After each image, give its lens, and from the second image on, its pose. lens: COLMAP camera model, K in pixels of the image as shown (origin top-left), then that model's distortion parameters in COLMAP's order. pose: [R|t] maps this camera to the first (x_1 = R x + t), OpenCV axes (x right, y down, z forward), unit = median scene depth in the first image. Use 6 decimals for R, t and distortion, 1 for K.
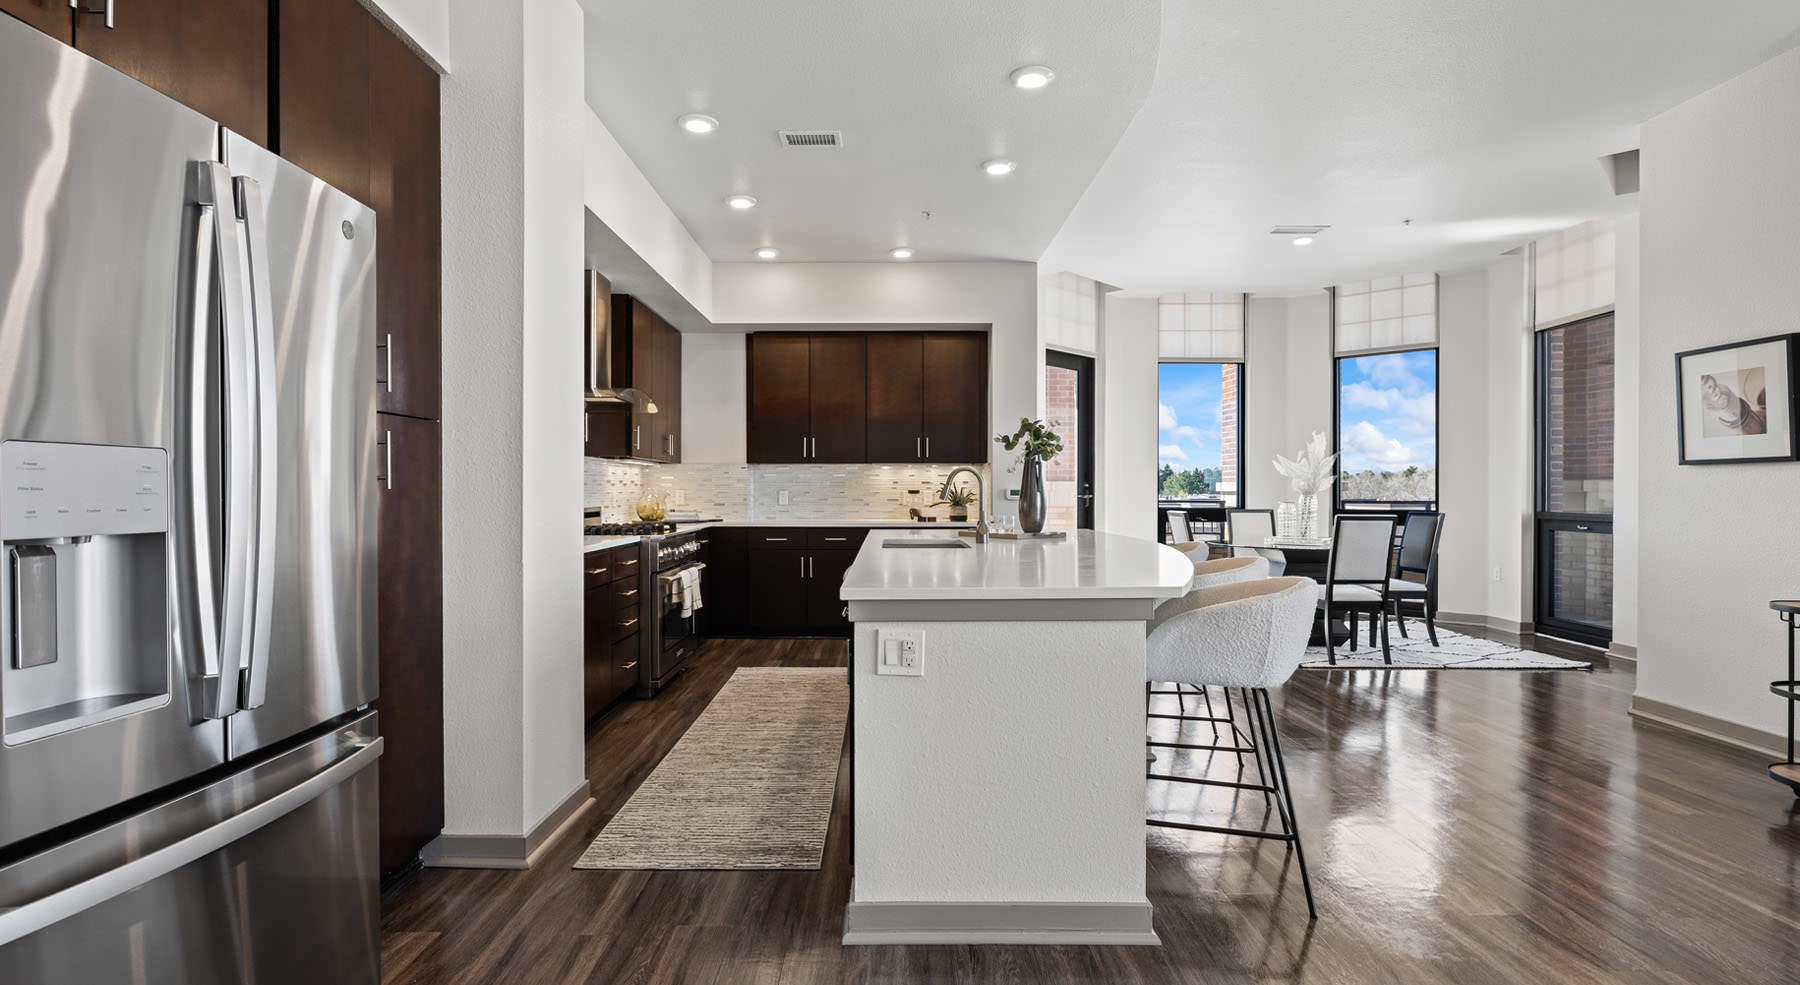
lens RADIAL K [[757.7, 0, 893.4], [0, 757.7, 495.0], [0, 0, 1]] dist [-0.000250, -0.000378]
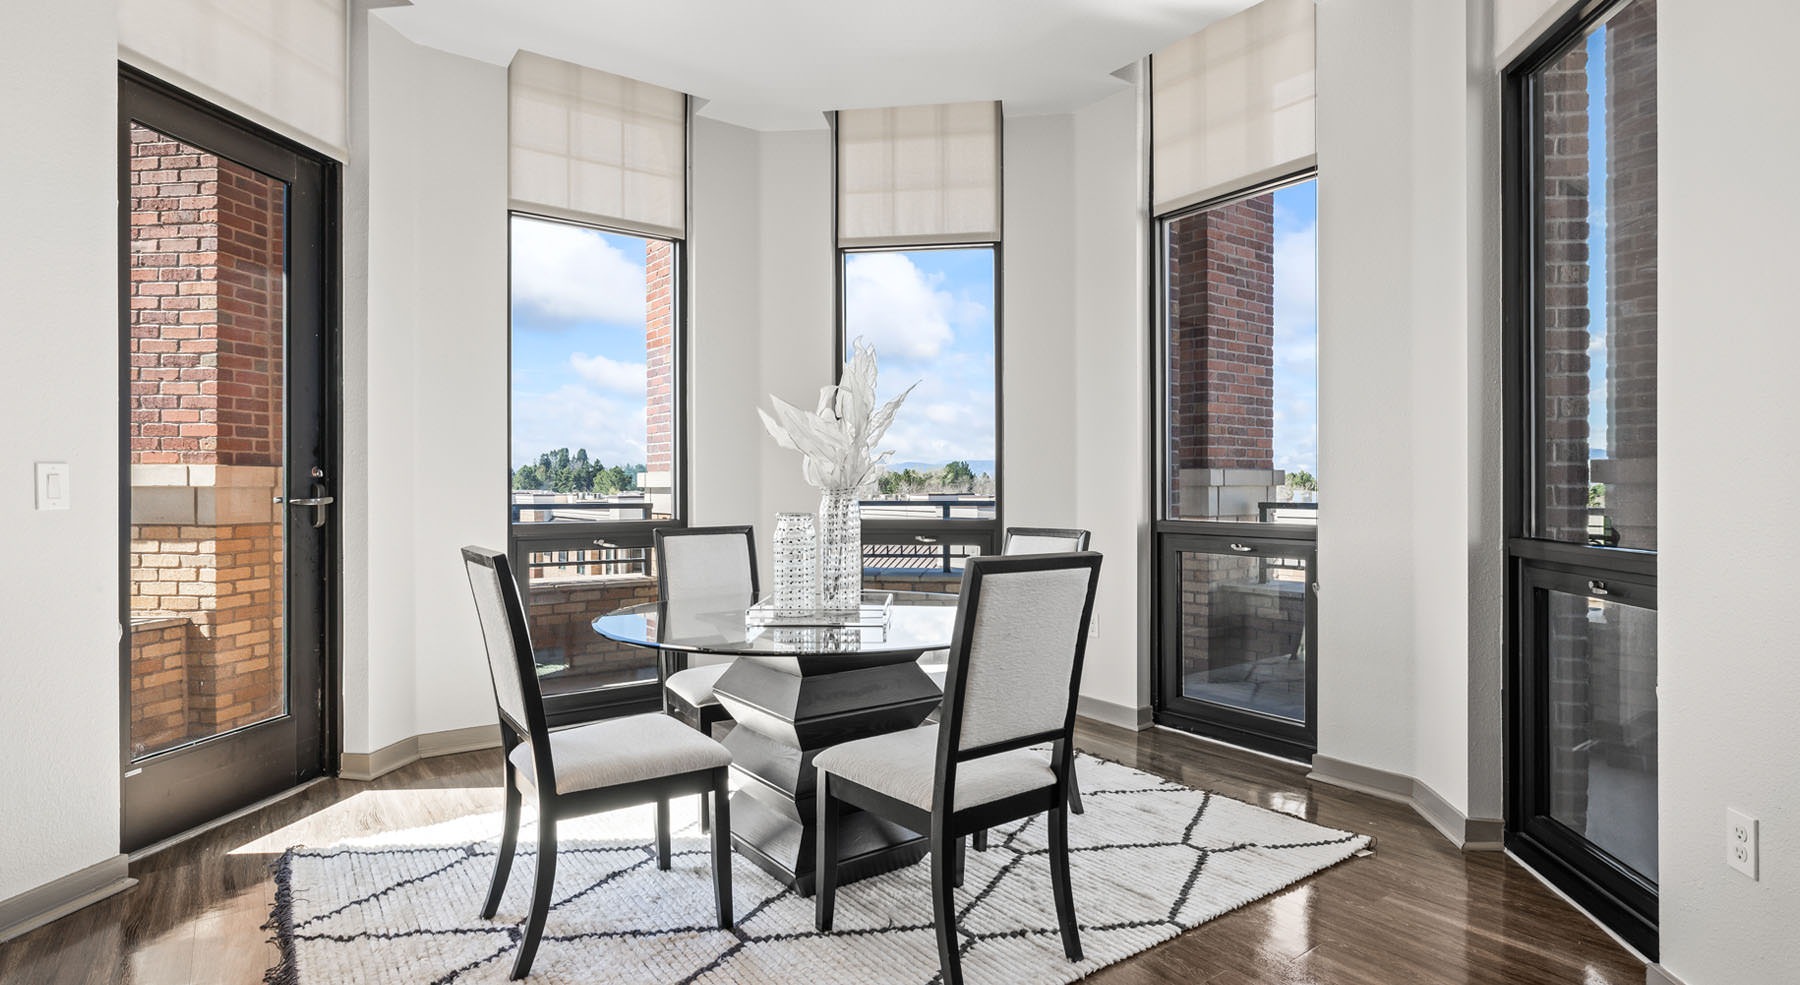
lens RADIAL K [[757.7, 0, 893.4], [0, 757.7, 495.0], [0, 0, 1]] dist [-0.000250, -0.000378]
pose [[0.755535, -0.008810, 0.655049, 0.246088], [0.006048, 0.999961, 0.006472, -0.002433], [-0.655080, -0.000928, 0.755559, 0.553087]]
